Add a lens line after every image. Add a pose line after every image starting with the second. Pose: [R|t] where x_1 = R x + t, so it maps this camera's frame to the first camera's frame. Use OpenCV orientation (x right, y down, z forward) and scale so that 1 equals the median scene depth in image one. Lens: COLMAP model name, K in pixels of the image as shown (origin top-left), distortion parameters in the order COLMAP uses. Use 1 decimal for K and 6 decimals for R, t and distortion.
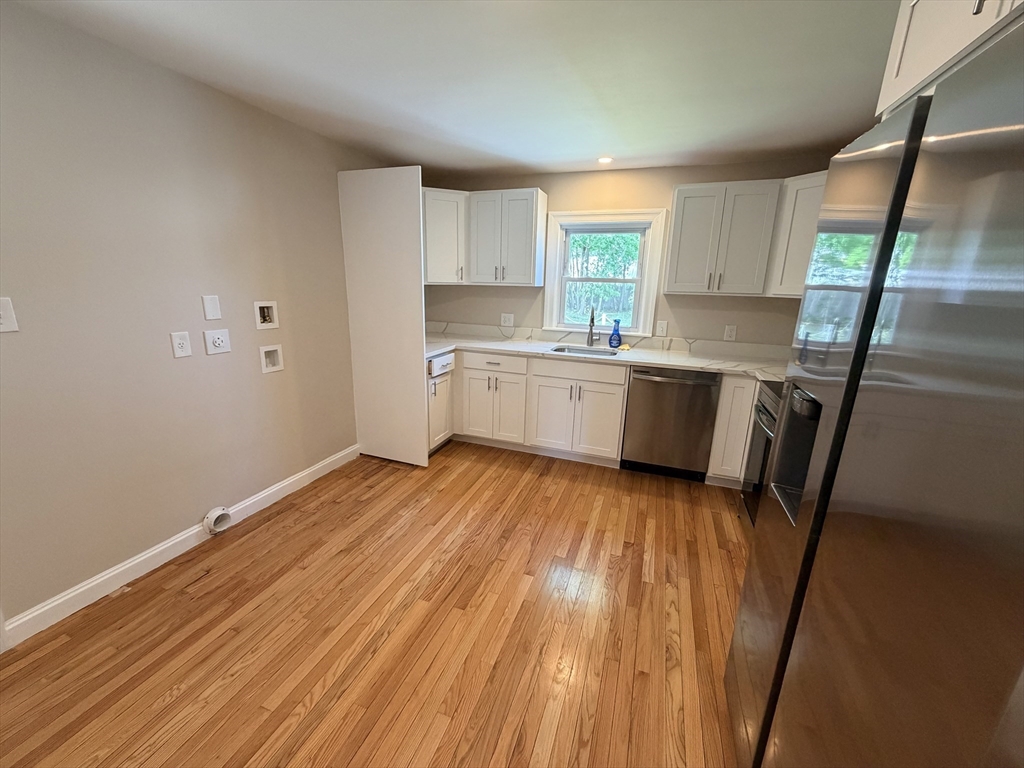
lens RADIAL K [[409.0, 0, 508.7], [0, 409.0, 384.6], [0, 0, 1]] dist [0.000464, 0.000111]
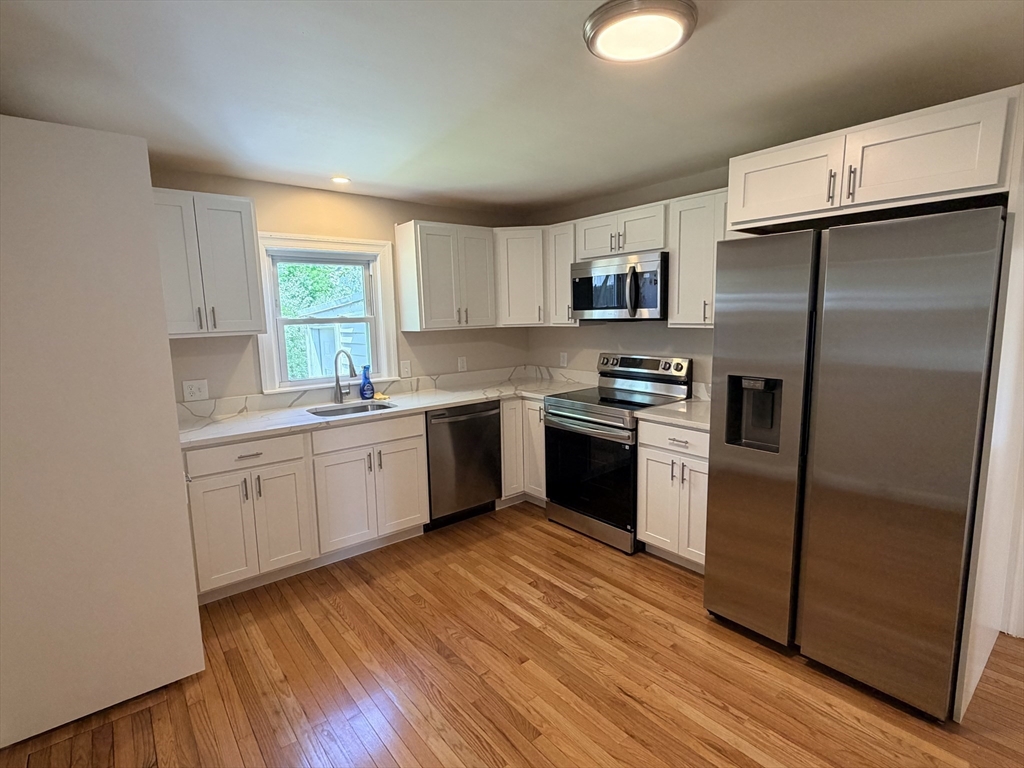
lens RADIAL K [[508.2, 0, 512.0], [0, 508.2, 384.0], [0, 0, 1]] dist [-0.000017, 0.000638]
pose [[0.512654, -0.155456, 0.844404, -0.506798], [0.248606, 0.968219, 0.027317, -0.084679], [-0.821815, 0.195920, 0.535009, 0.229929]]
